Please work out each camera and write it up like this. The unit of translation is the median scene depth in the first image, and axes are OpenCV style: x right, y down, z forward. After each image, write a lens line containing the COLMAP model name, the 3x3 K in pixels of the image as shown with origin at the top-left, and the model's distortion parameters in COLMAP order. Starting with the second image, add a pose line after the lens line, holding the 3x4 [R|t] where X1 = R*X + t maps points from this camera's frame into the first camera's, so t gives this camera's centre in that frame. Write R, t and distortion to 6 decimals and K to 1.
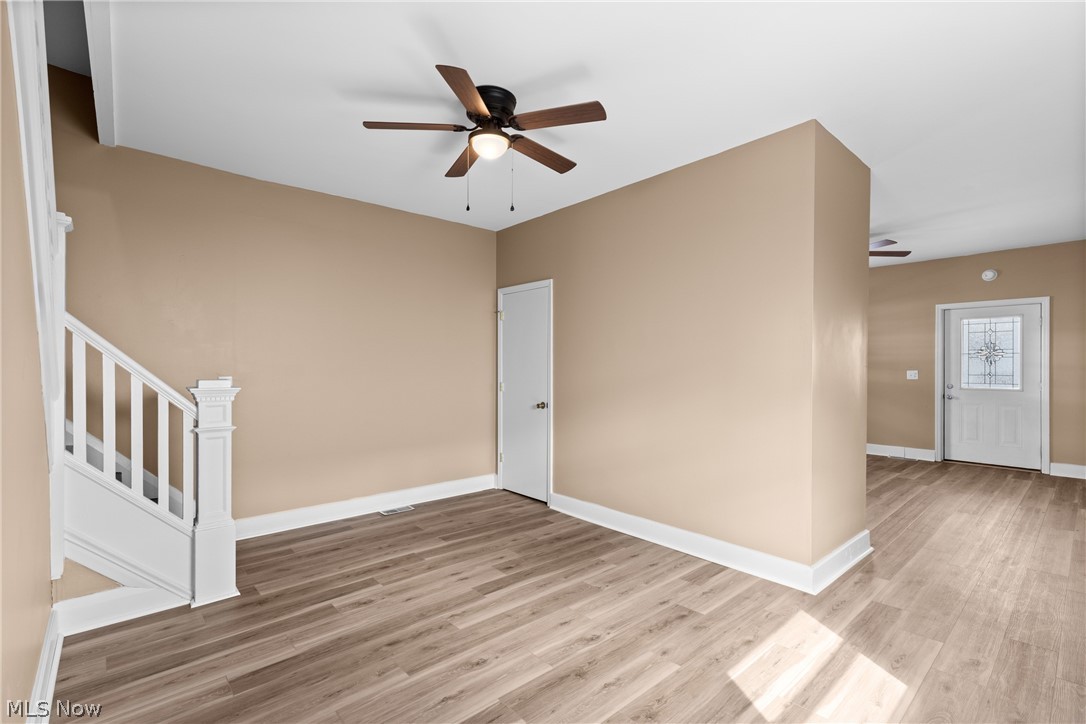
lens RADIAL K [[494.1, 0, 537.0], [0, 494.1, 364.4], [0, 0, 1]] dist [0.003512, -0.000806]
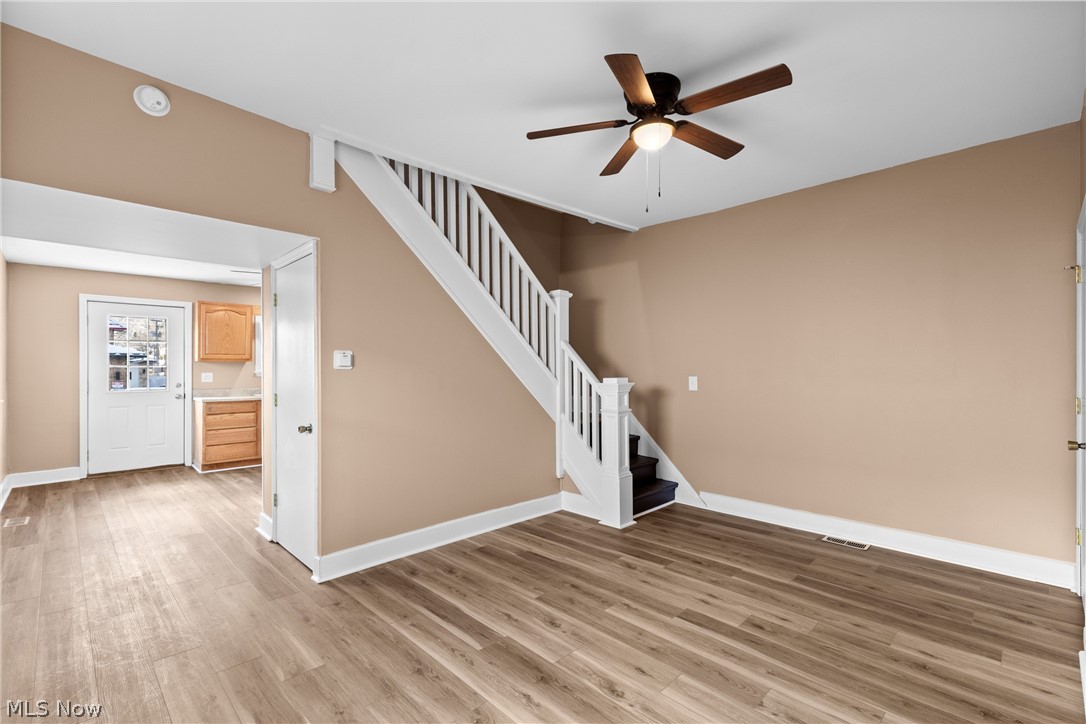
lens RADIAL K [[494.1, 0, 543.3], [0, 494.1, 362.7], [0, 0, 1]] dist [0.003512, -0.000806]
pose [[0.059880, -0.005292, -0.998192, 0.767473], [0.001404, 0.999985, -0.005218, -0.003298], [0.998205, -0.001089, 0.059886, 0.666010]]
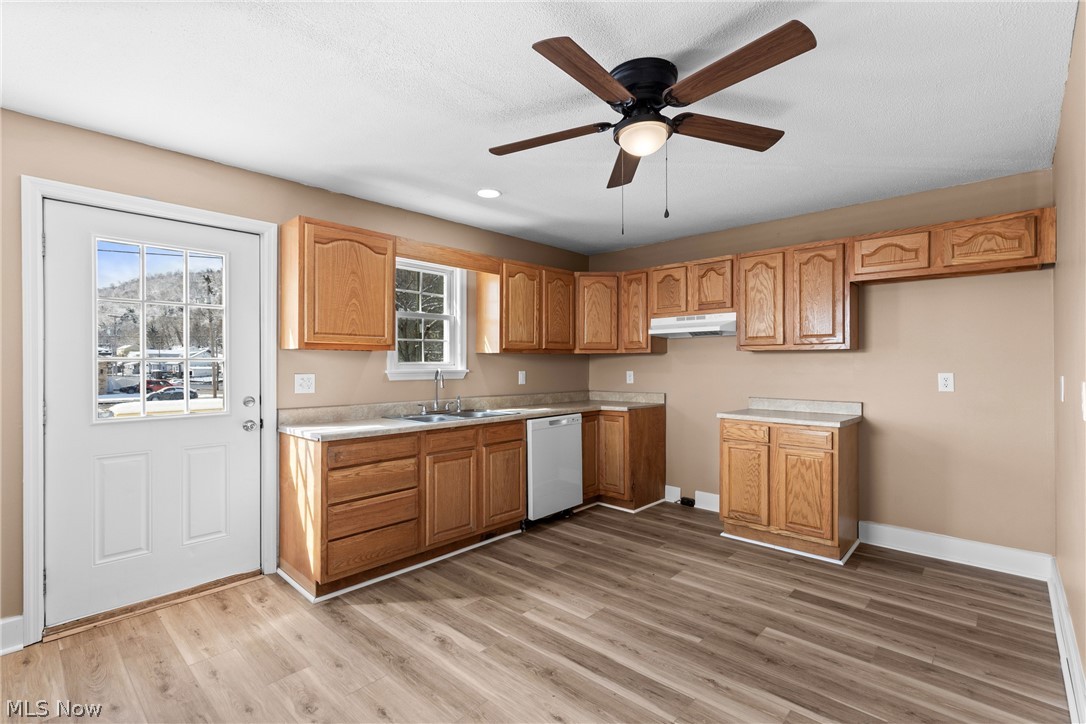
lens RADIAL K [[494.1, 0, 550.1], [0, 494.1, 363.8], [0, 0, 1]] dist [0.003512, -0.000806]
pose [[0.104326, -0.006350, -0.994523, 0.691484], [0.006195, 0.999964, -0.005735, -0.002066], [0.994524, -0.005563, 0.104362, 0.604833]]
